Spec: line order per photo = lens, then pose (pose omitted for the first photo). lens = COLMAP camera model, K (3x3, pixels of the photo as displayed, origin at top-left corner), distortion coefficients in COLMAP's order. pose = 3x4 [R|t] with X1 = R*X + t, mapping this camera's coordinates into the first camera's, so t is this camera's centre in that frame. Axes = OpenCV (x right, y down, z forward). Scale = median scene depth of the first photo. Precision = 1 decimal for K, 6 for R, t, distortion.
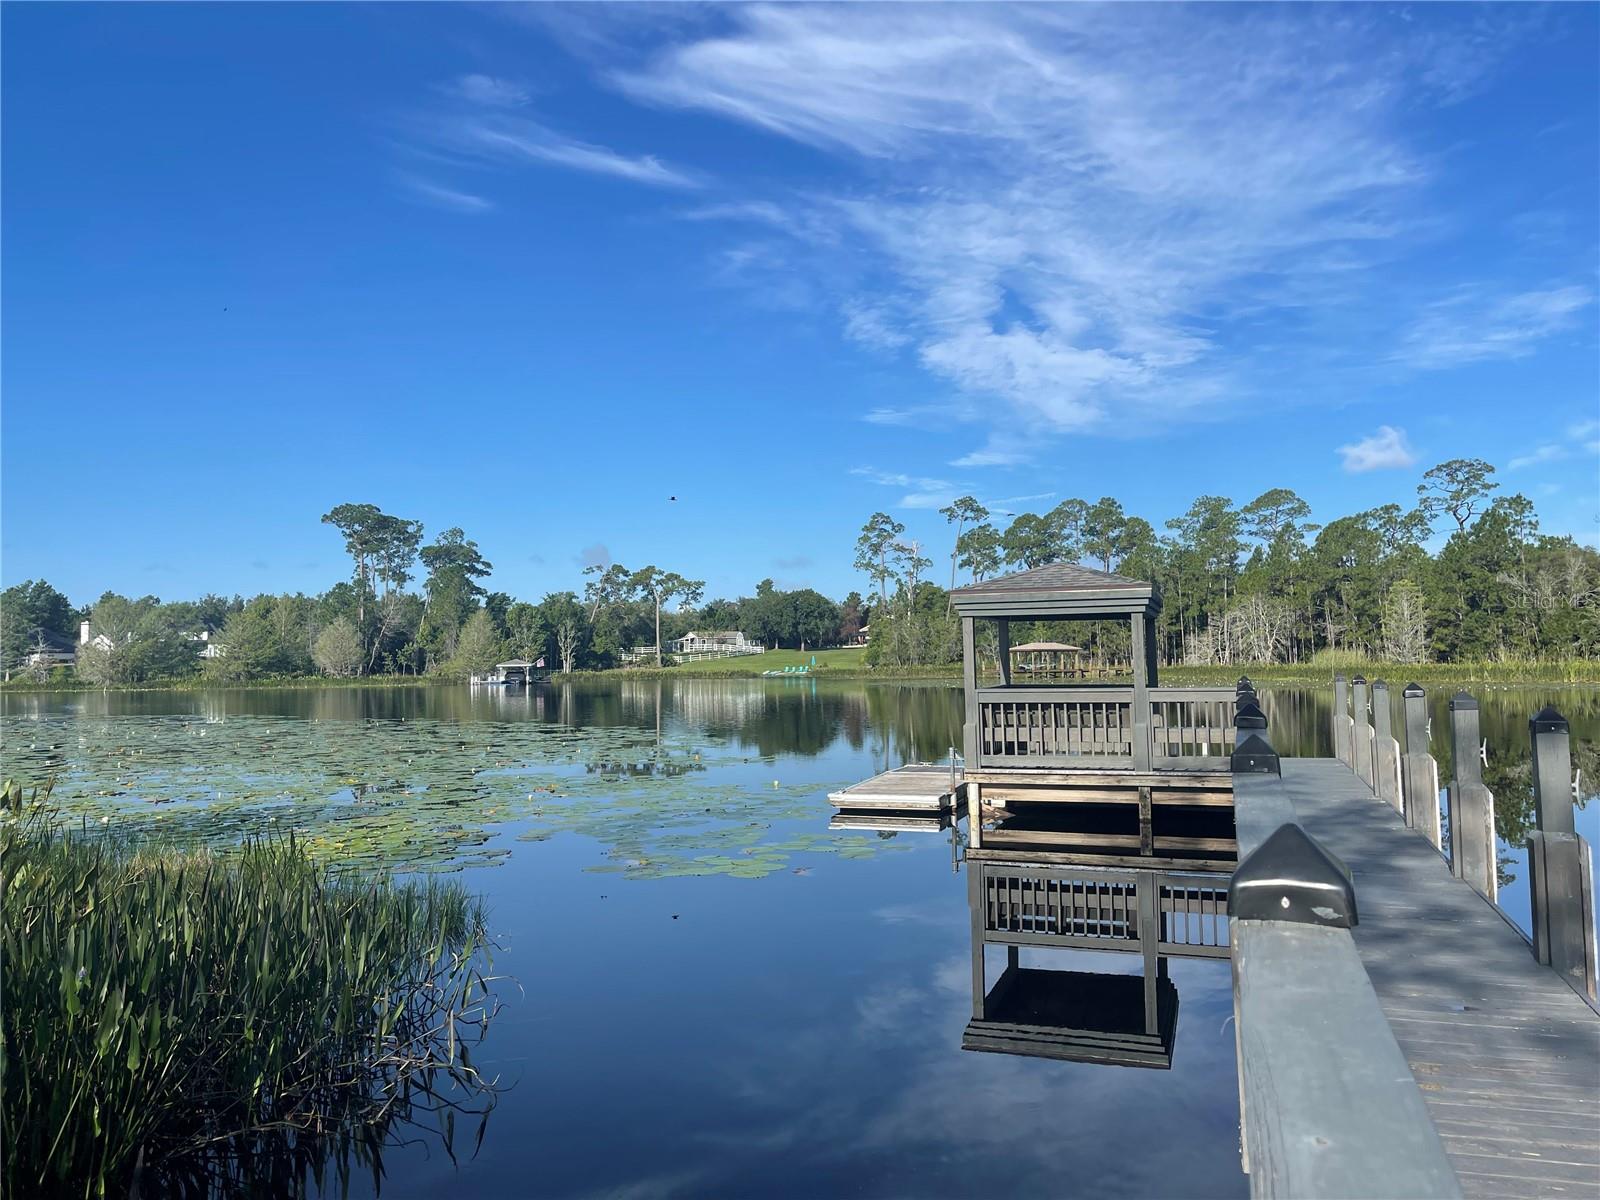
lens RADIAL K [[1200.4, 0, 799.2], [0, 1200.4, 586.3], [0, 0, 1]] dist [0.075377, -0.118692]
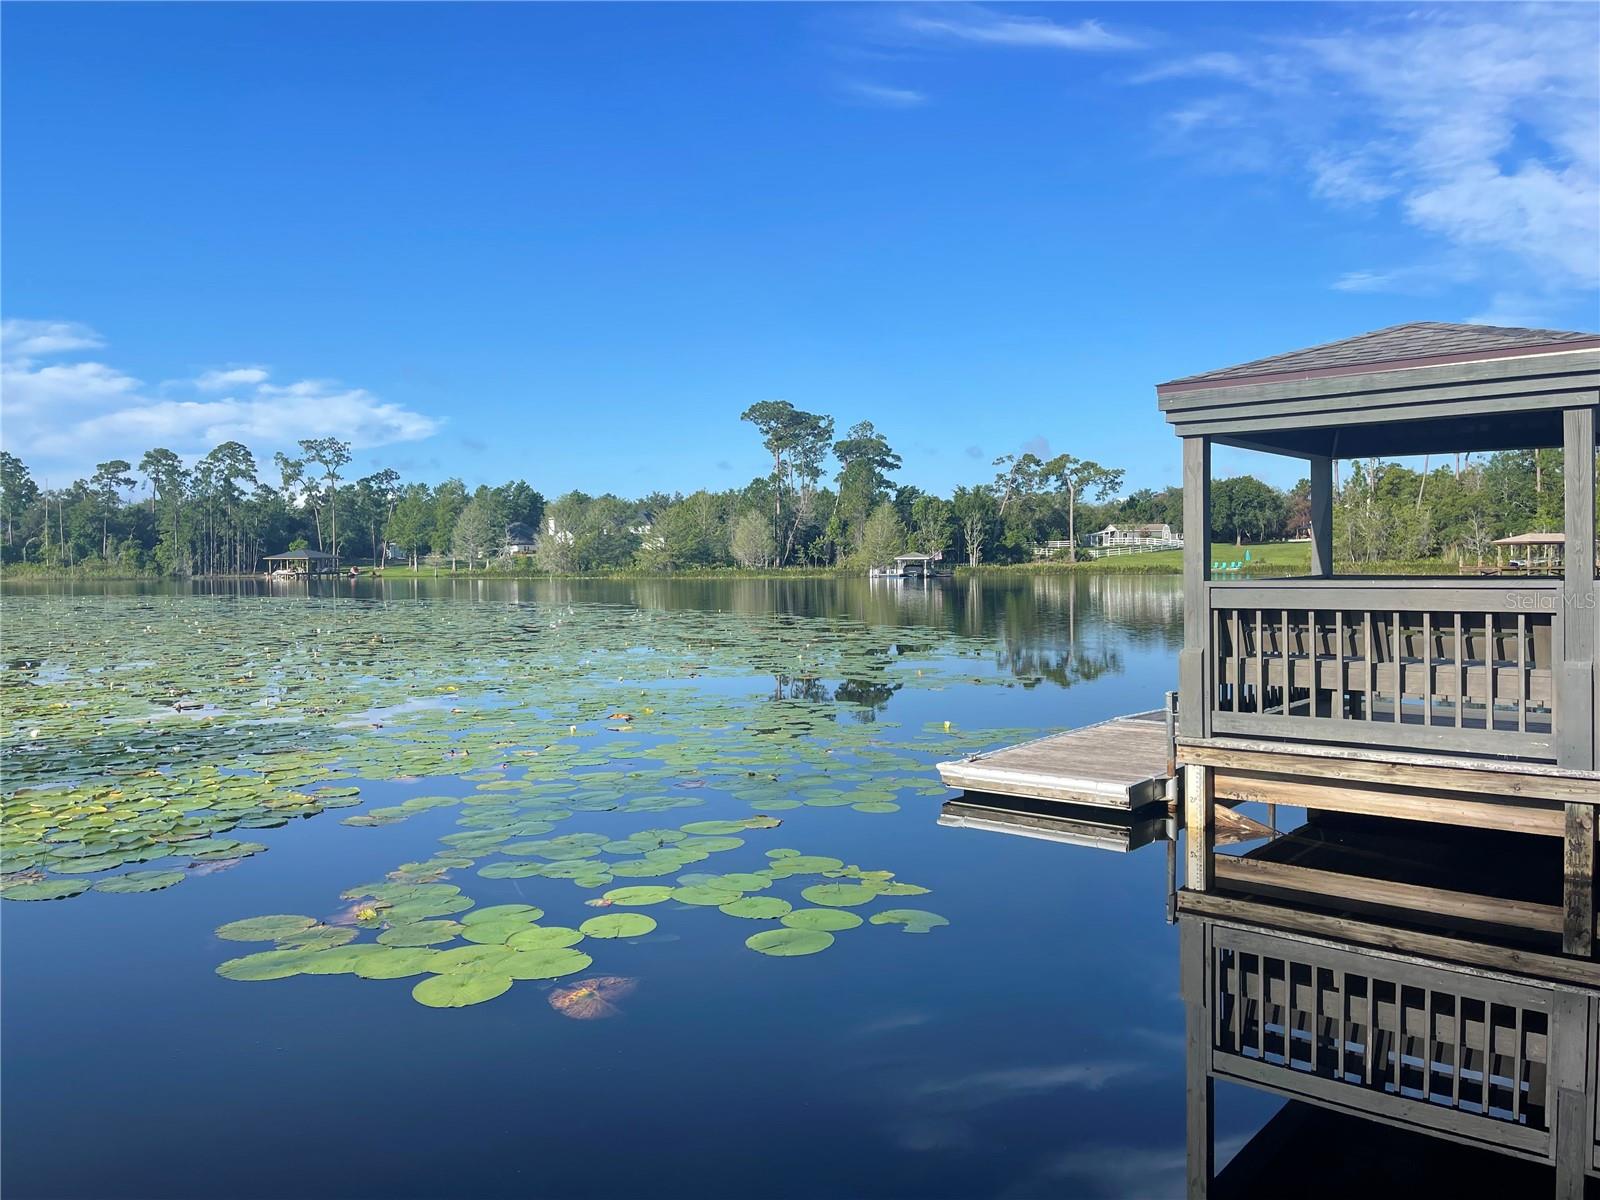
lens RADIAL K [[1200.4, 0, 799.2], [0, 1200.4, 586.3], [0, 0, 1]] dist [0.075377, -0.118692]
pose [[0.936609, 0.013367, -0.350121, 0.014563], [0.017012, 0.996359, 0.083548, 0.003808], [0.349963, -0.084208, 0.932971, 0.041583]]
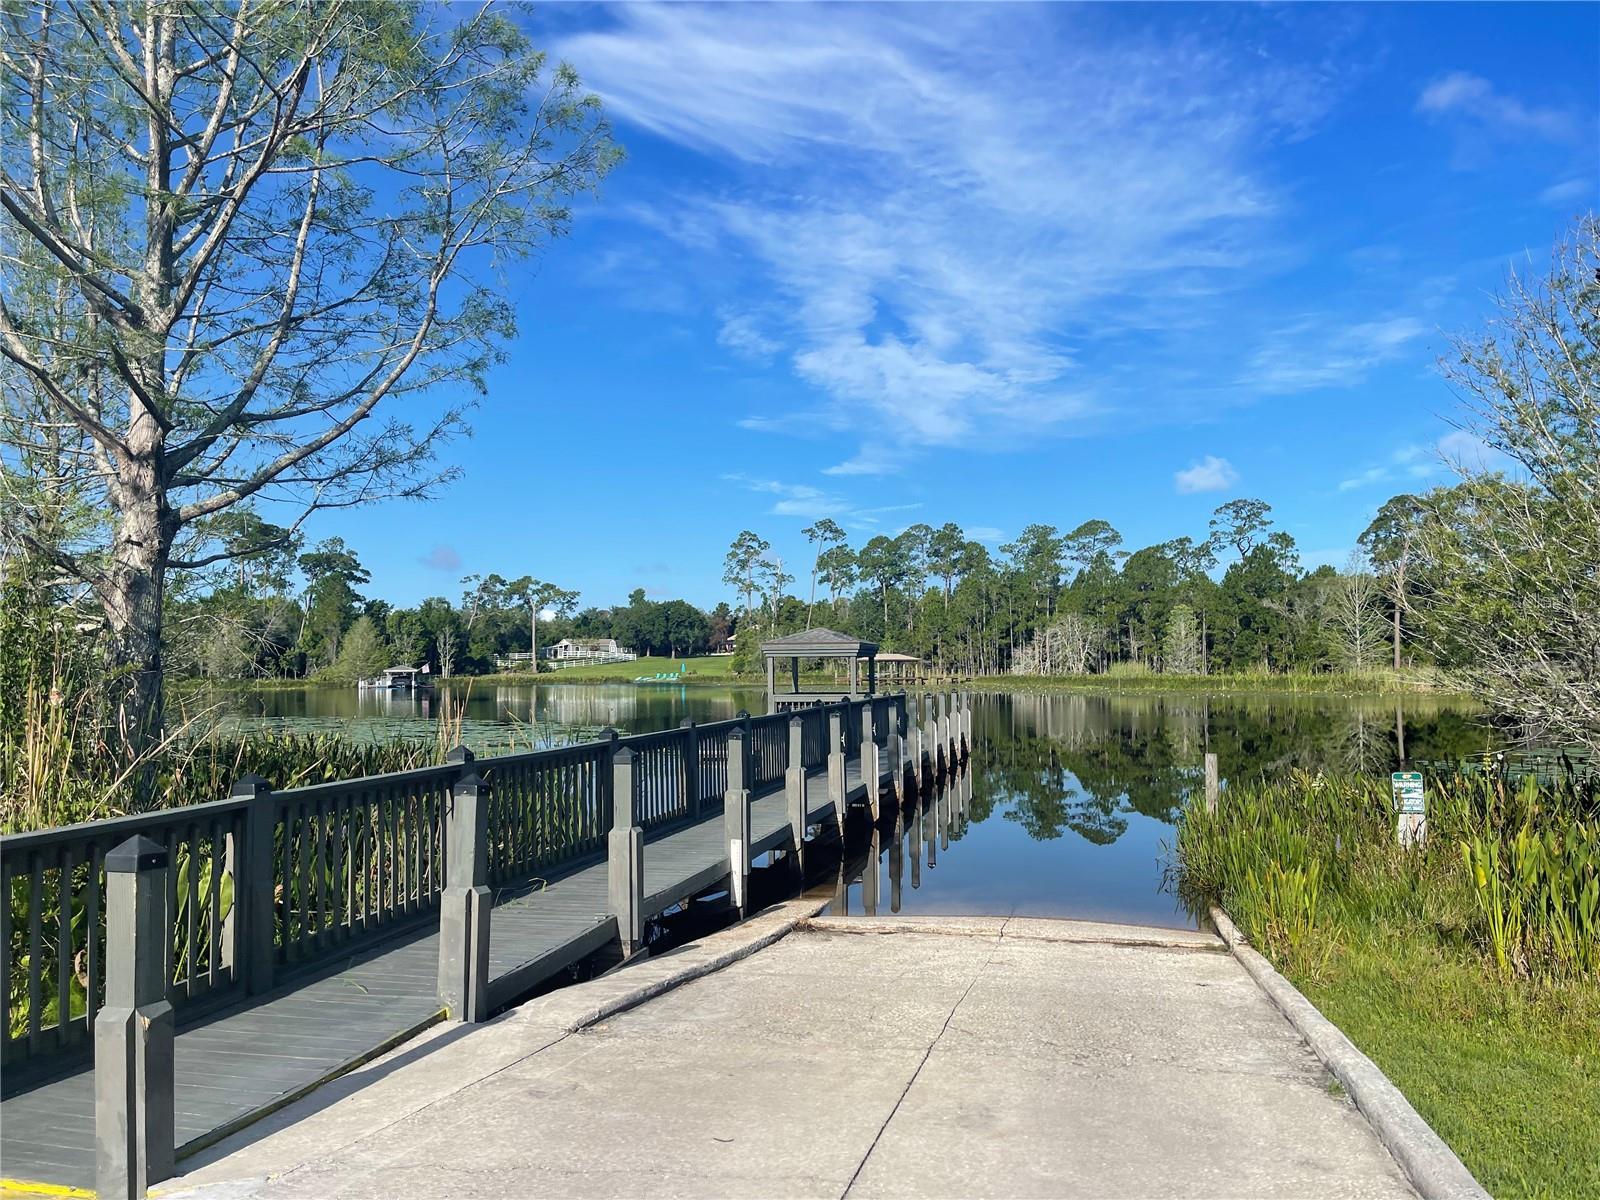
lens RADIAL K [[1201.2, 0, 817.8], [0, 1201.2, 600.1], [0, 0, 1]] dist [0.077275, -0.275250]
pose [[0.992407, 0.013941, 0.122205, -0.000764], [-0.014840, 0.999869, 0.006450, -0.007055], [-0.122099, -0.008214, 0.992484, -0.077585]]
